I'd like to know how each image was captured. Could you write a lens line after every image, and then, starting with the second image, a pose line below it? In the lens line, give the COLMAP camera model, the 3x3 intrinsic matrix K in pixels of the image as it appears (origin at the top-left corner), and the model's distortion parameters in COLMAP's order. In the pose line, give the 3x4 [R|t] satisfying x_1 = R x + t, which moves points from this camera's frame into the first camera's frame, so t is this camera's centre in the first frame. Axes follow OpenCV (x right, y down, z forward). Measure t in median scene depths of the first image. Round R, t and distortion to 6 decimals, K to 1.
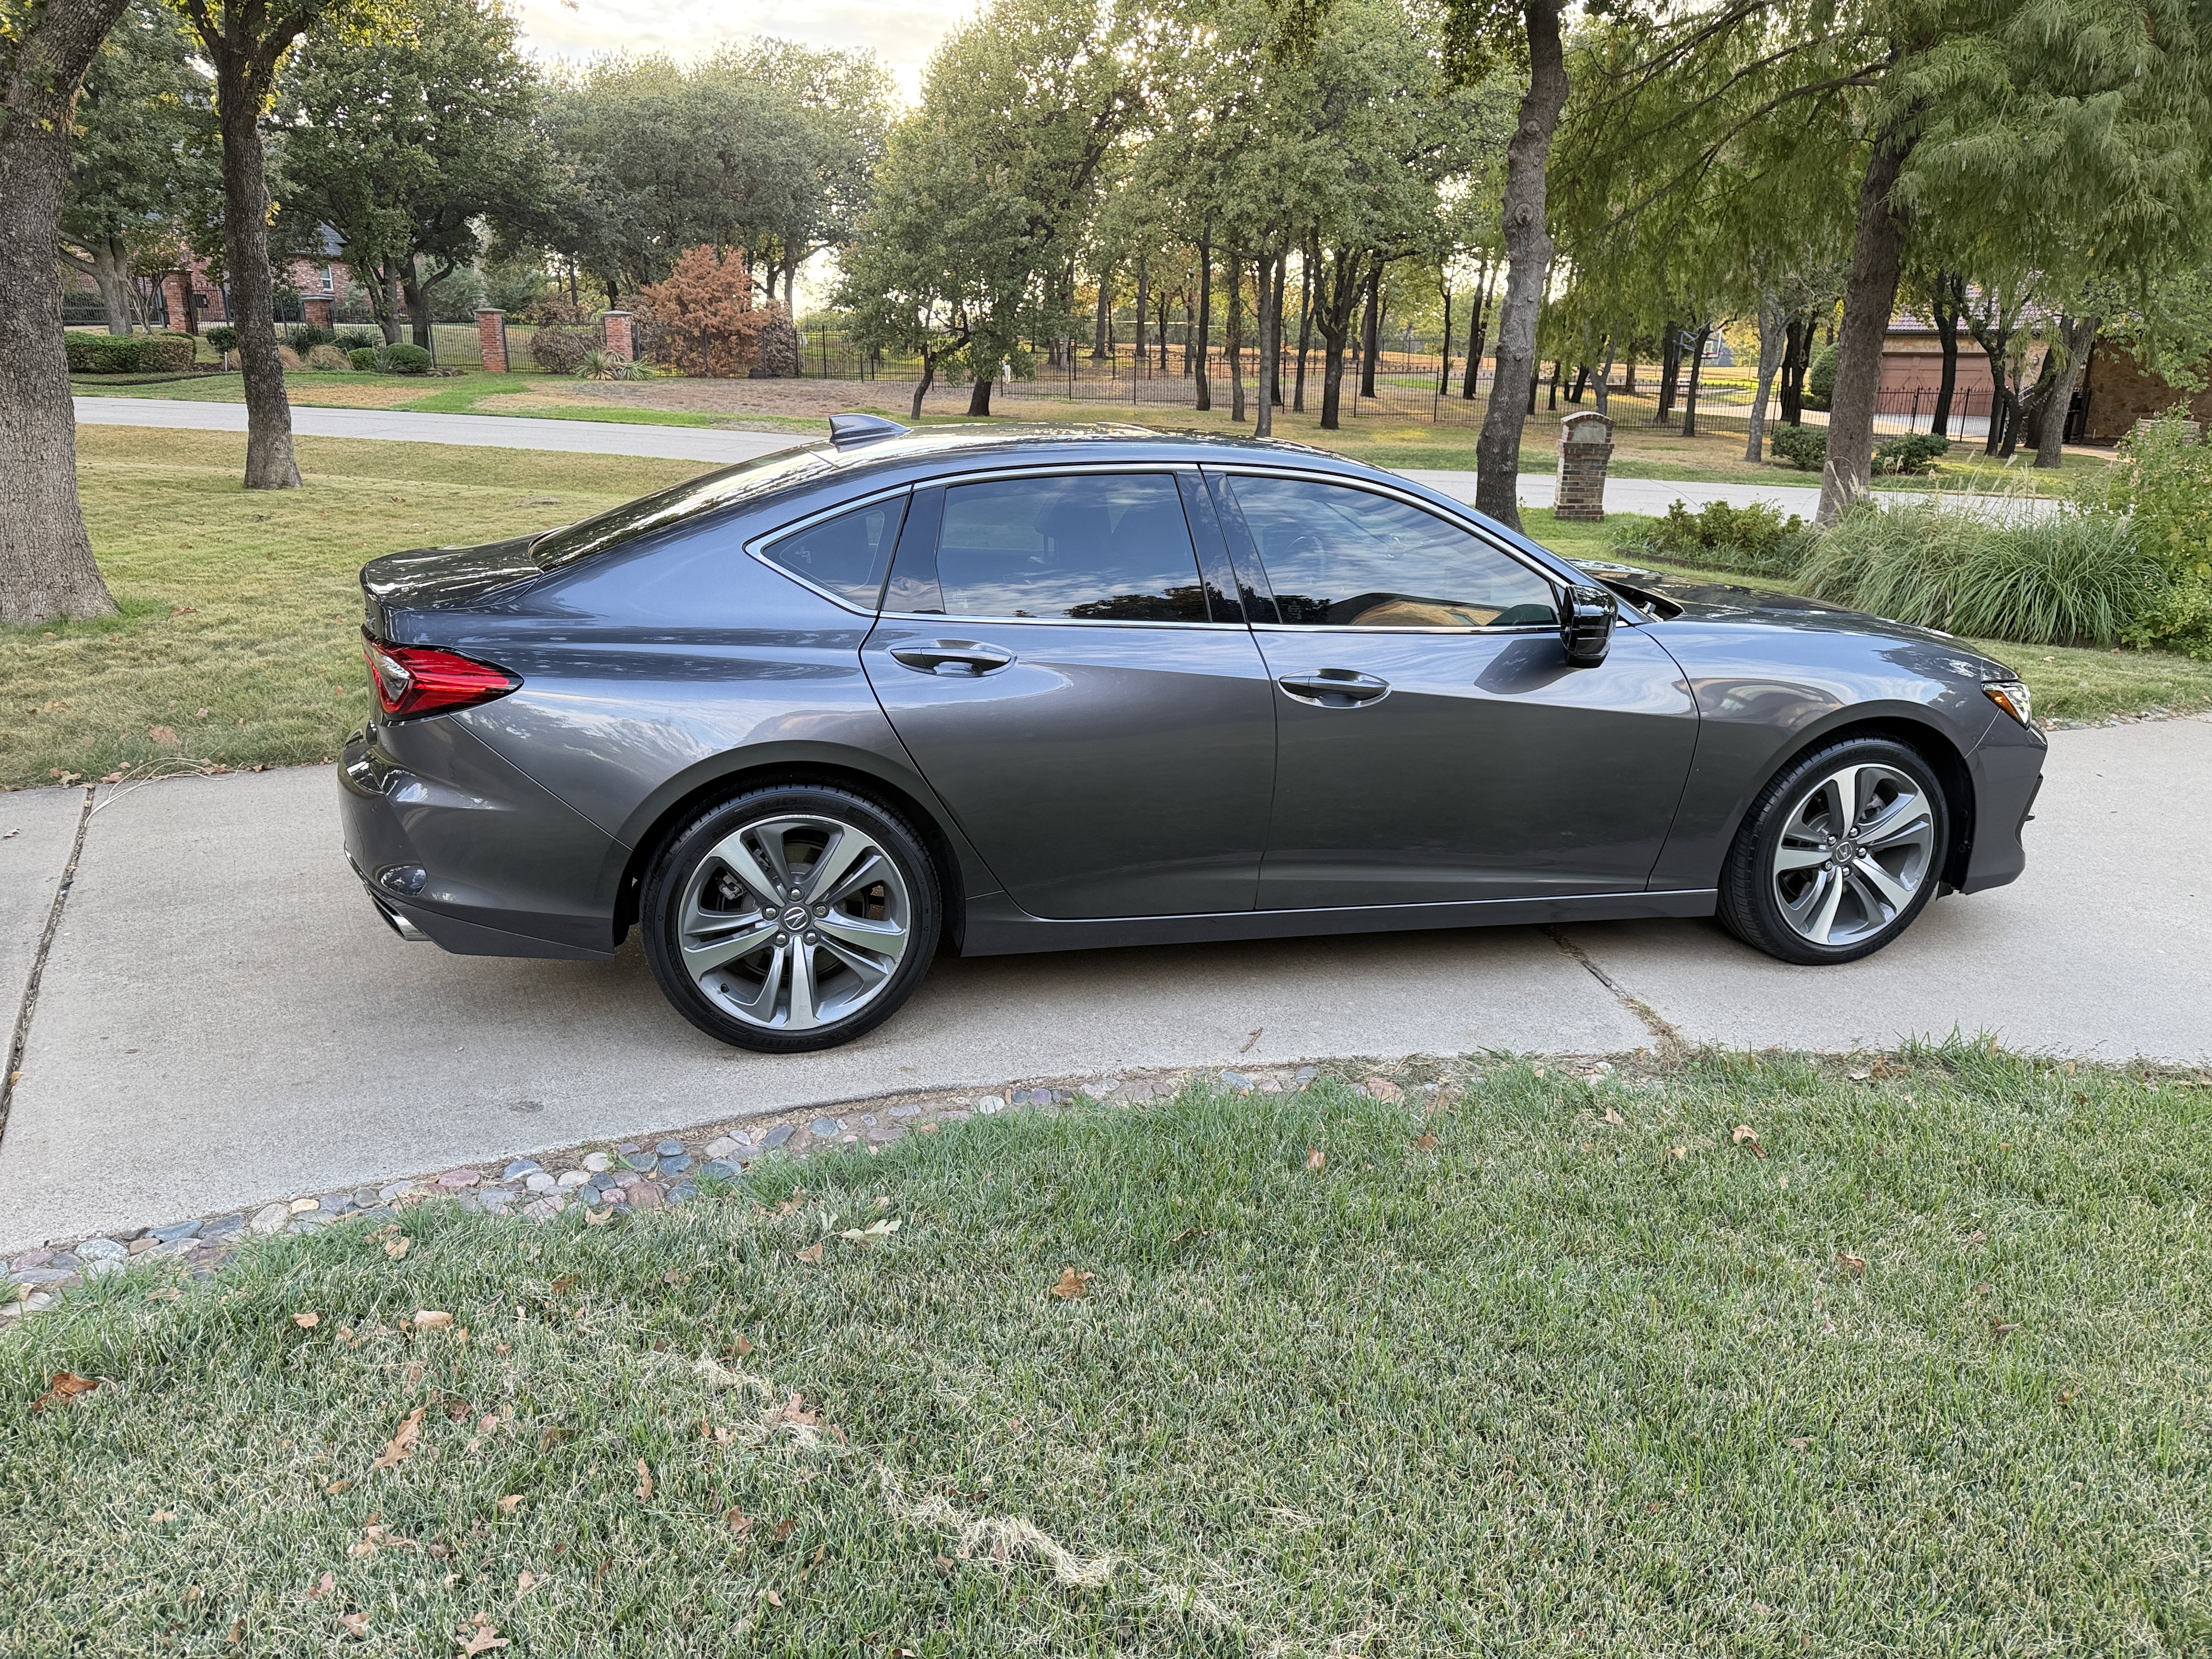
lens RADIAL K [[1565.0, 0, 1116.4], [0, 1565.0, 821.9], [0, 0, 1]] dist [-0.003465, 0.000732]
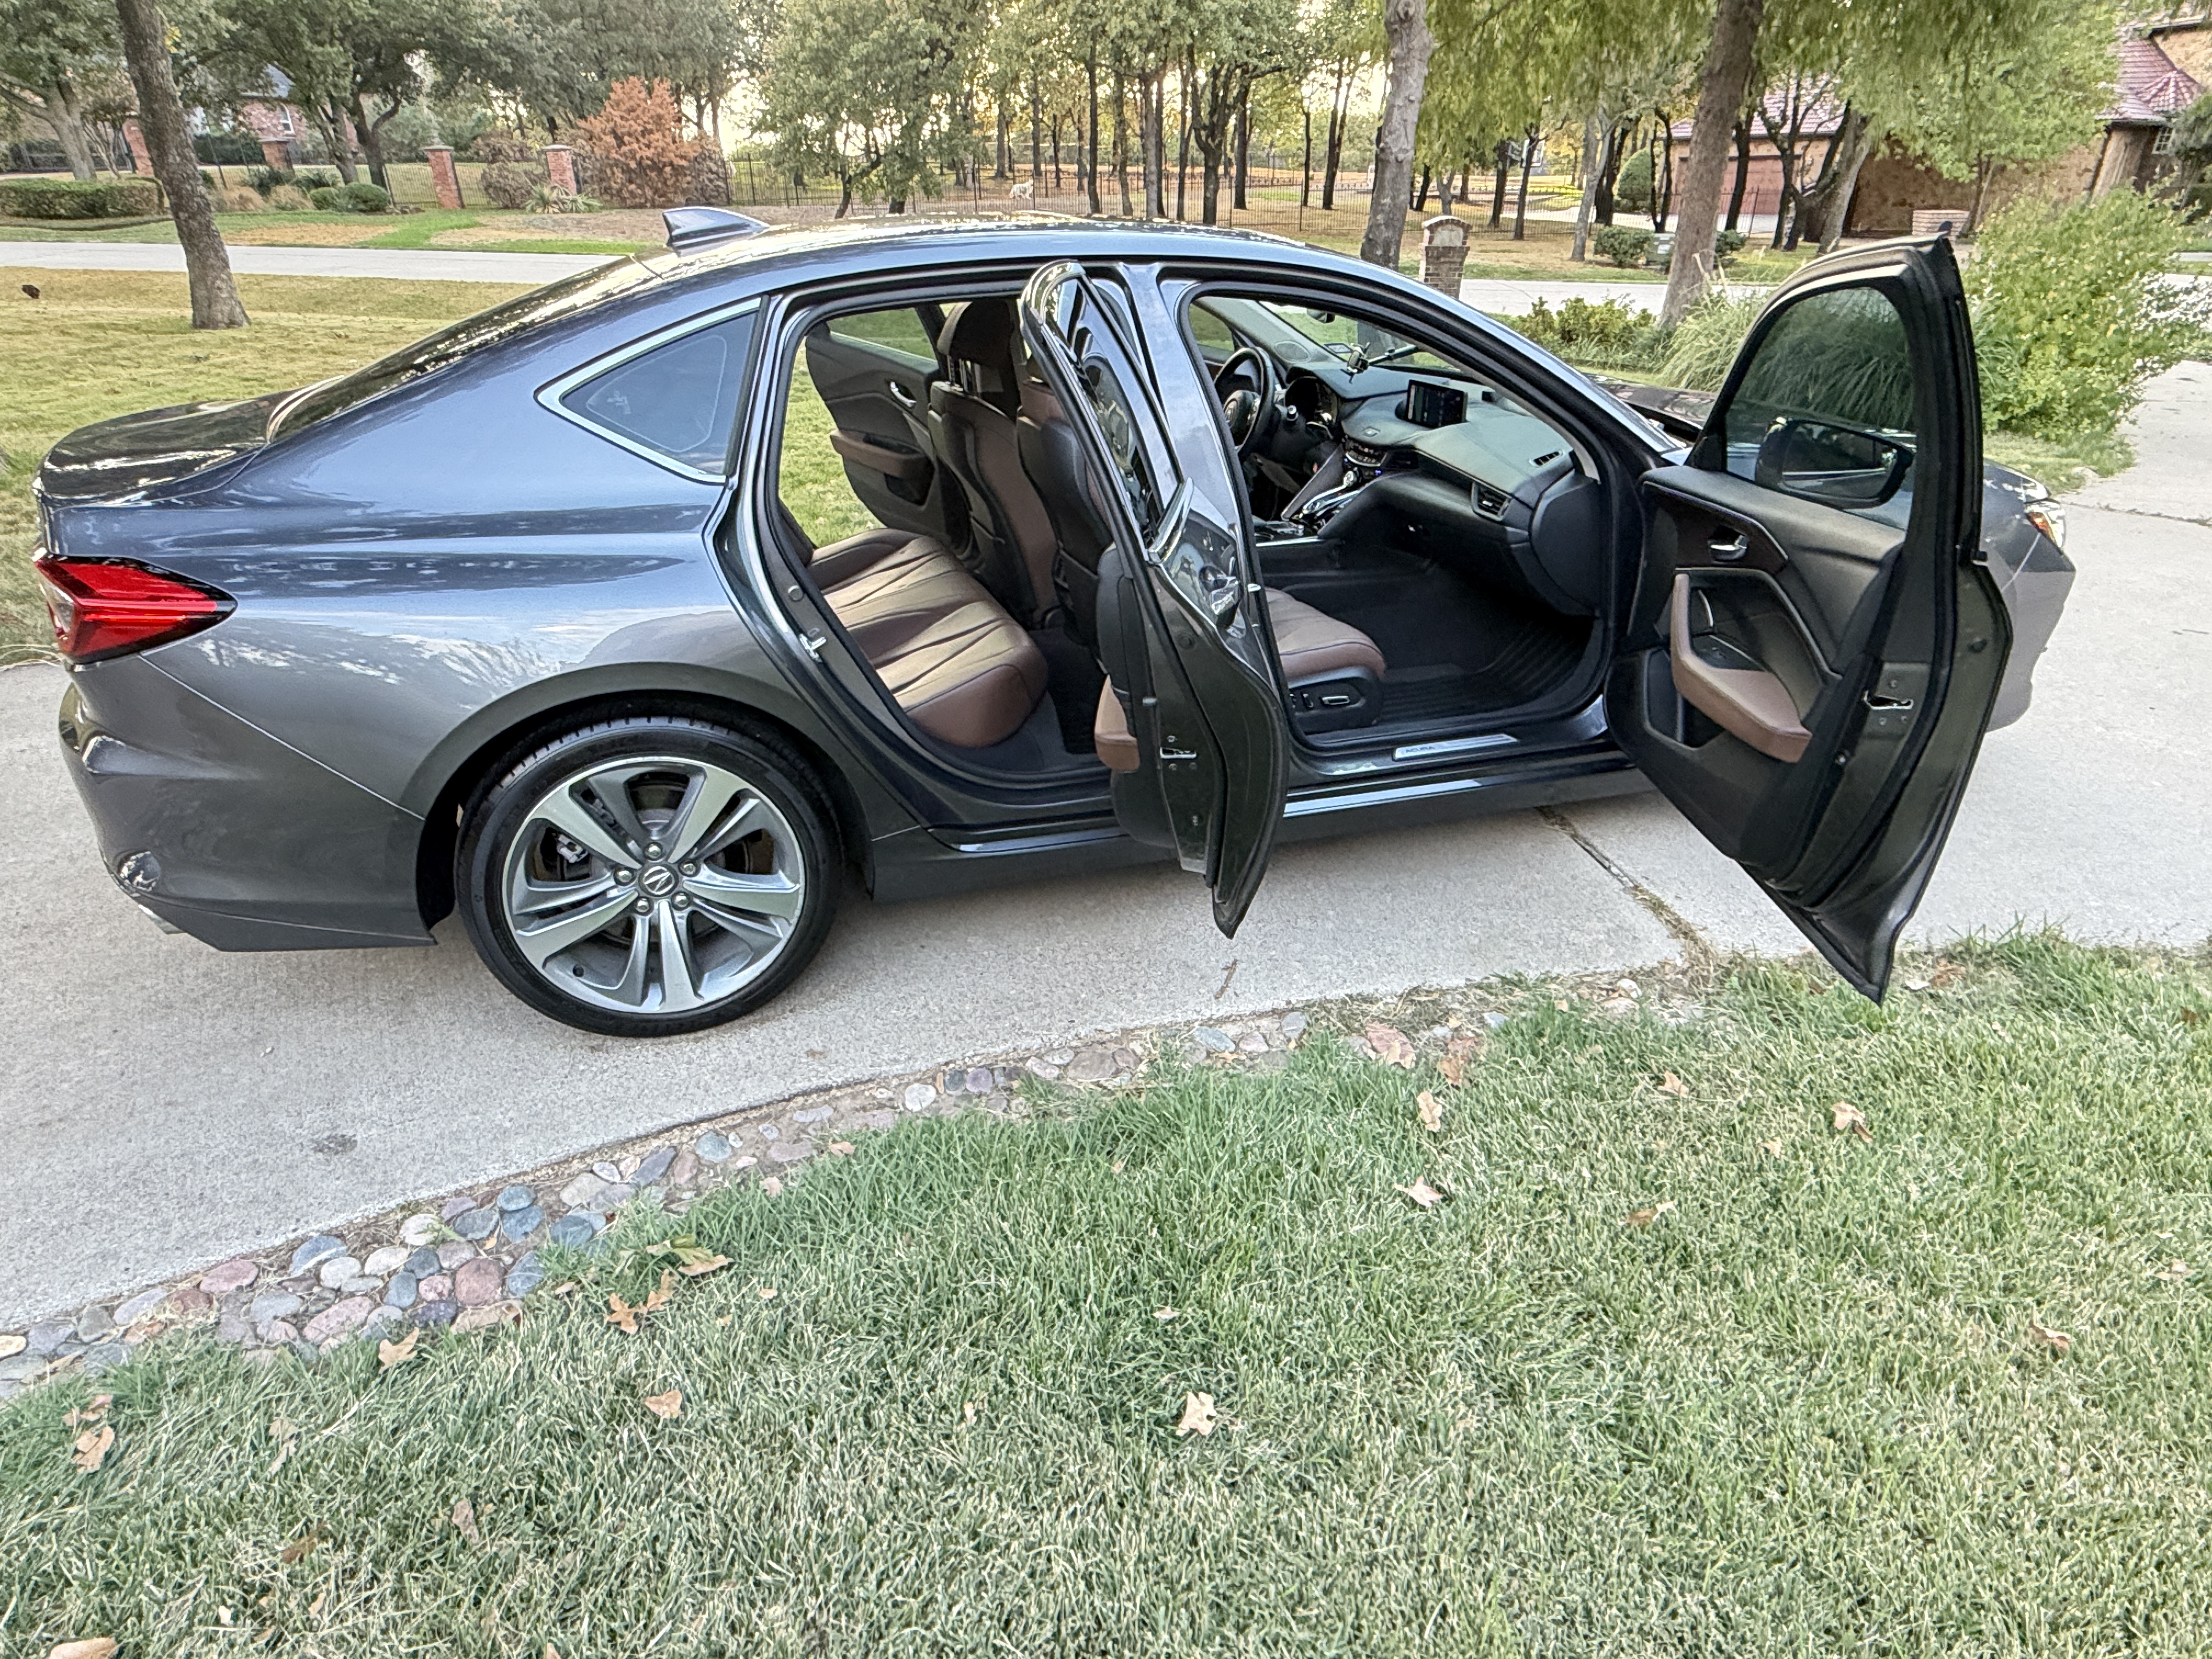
lens RADIAL K [[1262.9, 0, 1116.2], [0, 1262.9, 840.5], [0, 0, 1]] dist [-0.037213, 0.025531]
pose [[0.997261, -0.052414, 0.052186, -0.000529], [0.041212, 0.979659, 0.196393, -0.008243], [-0.061418, -0.193705, 0.979135, 0.040276]]
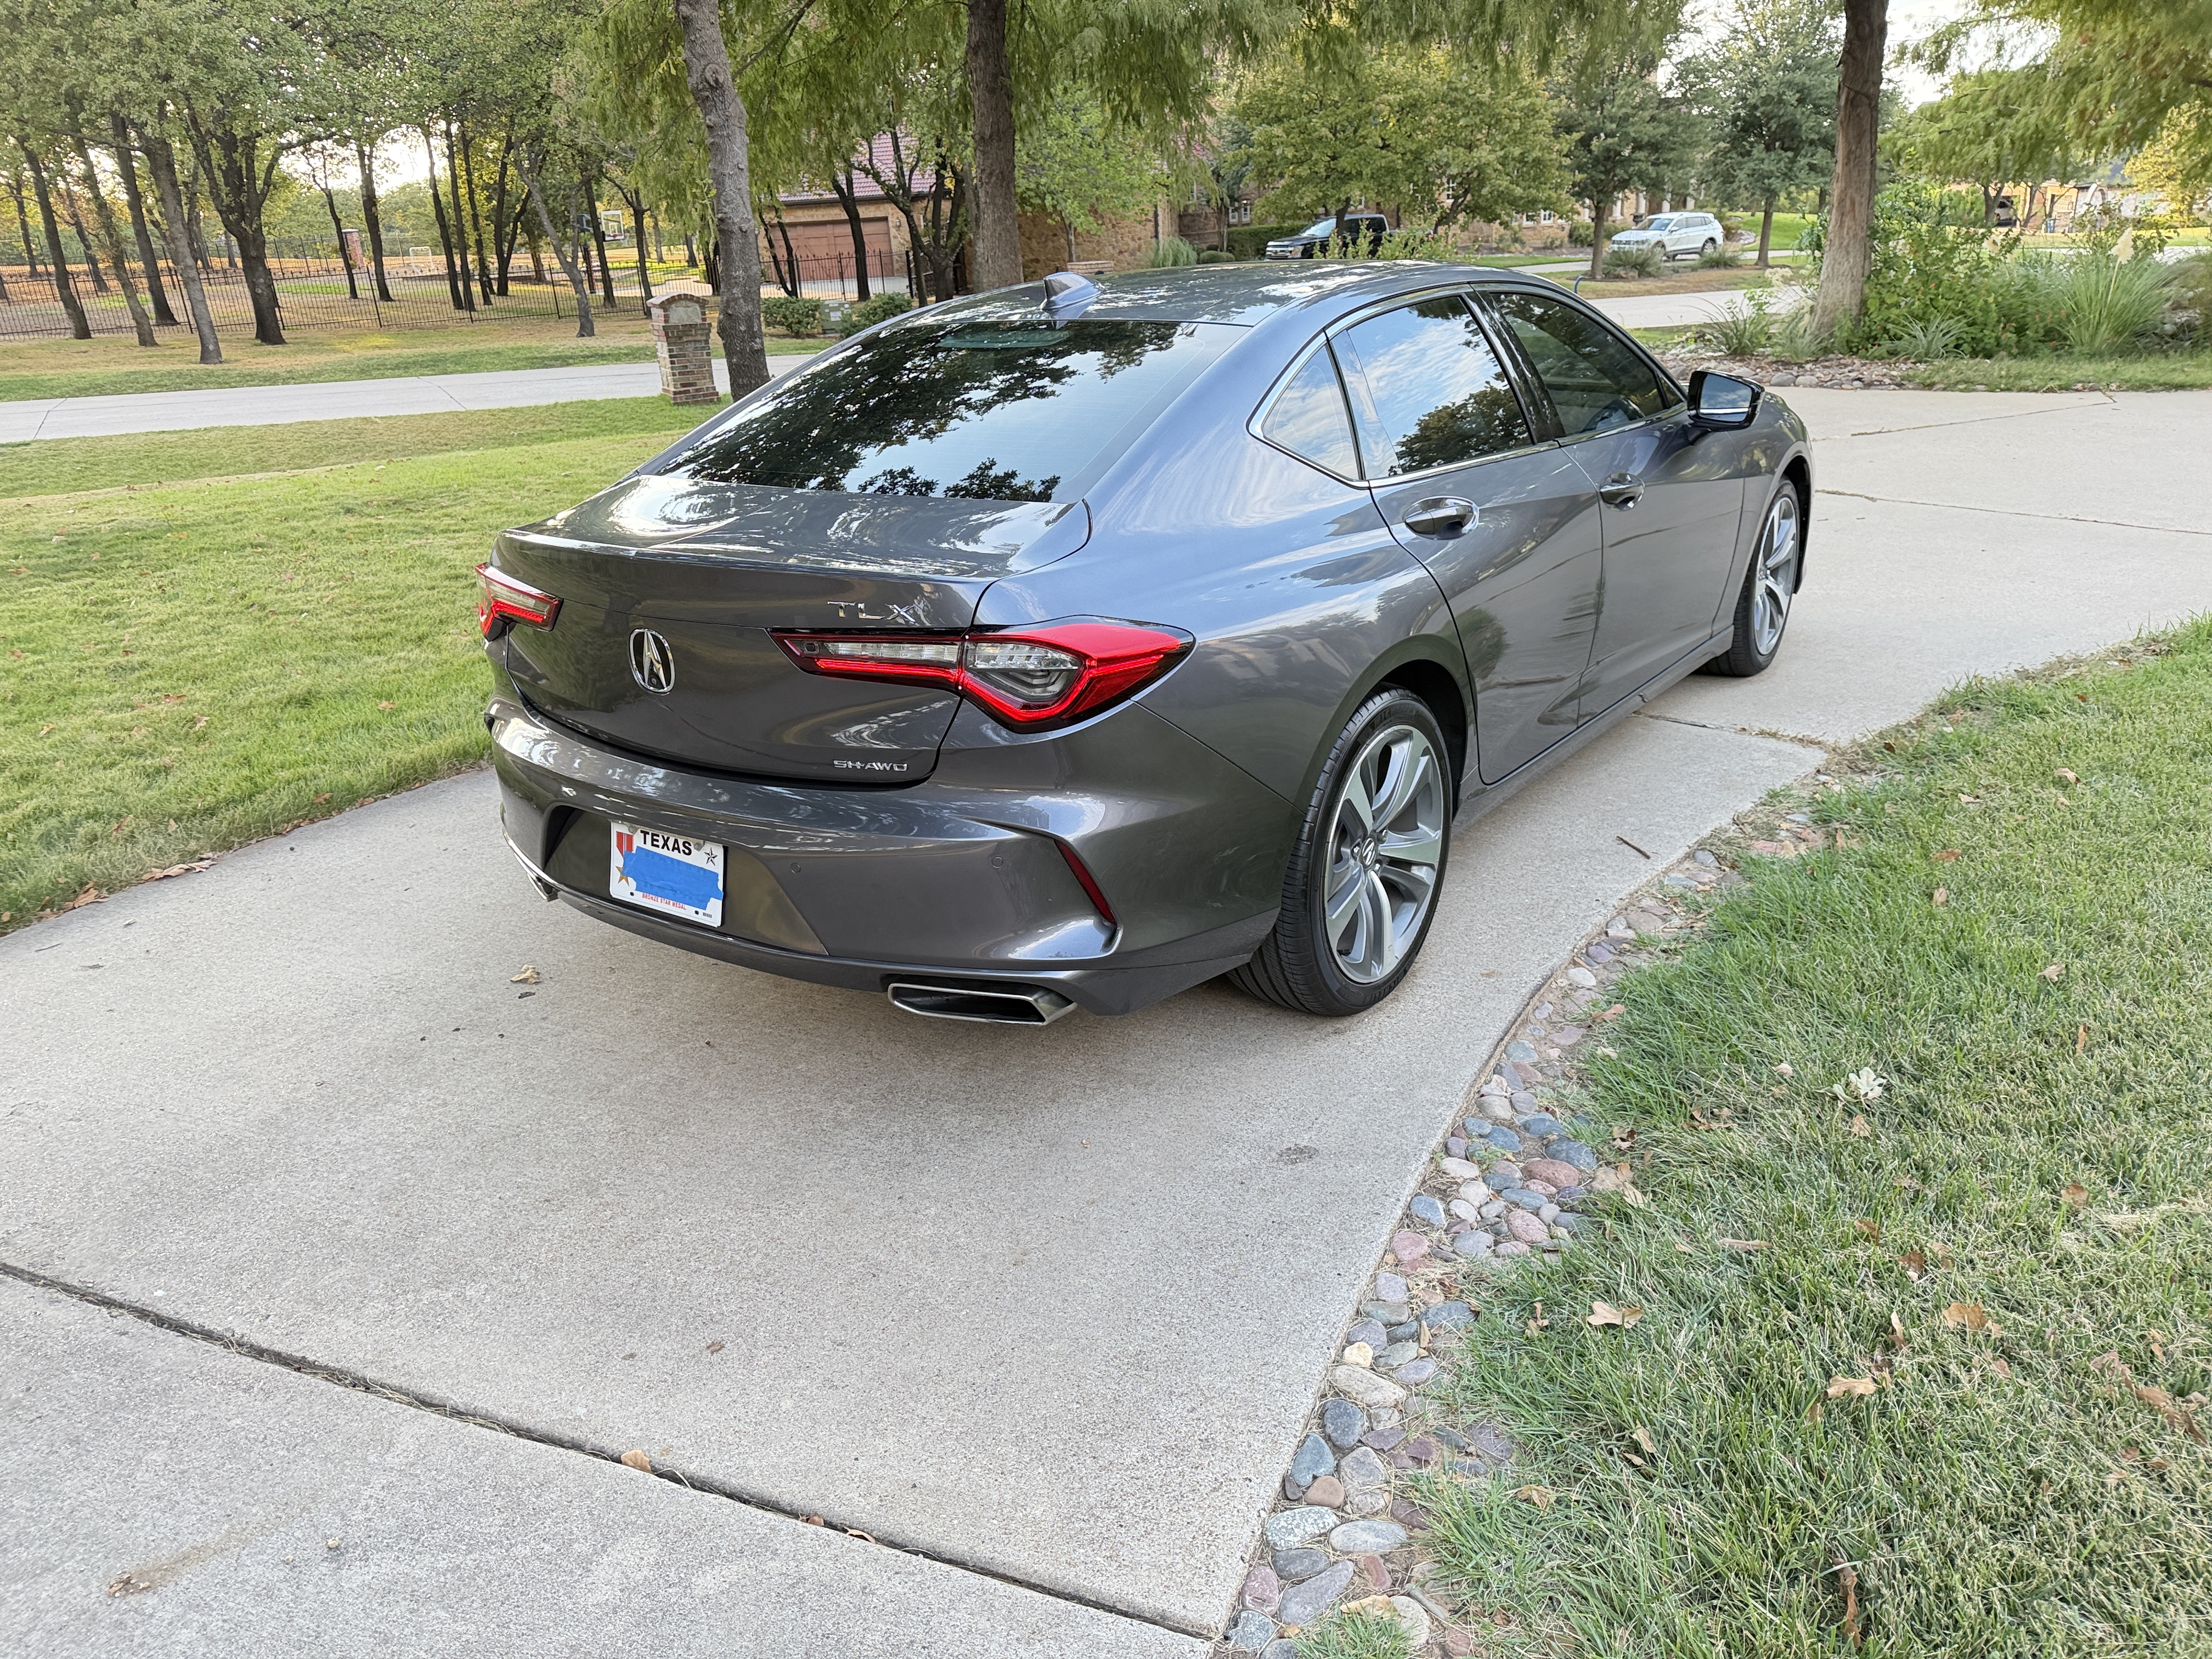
lens RADIAL K [[1557.6, 0, 1094.4], [0, 1557.6, 825.8], [0, 0, 1]] dist [-0.006893, -0.003827]
pose [[0.775248, -0.276923, 0.567719, -0.090474], [0.237998, 0.960597, 0.143564, -0.012306], [-0.585105, 0.023819, 0.810608, 0.043922]]
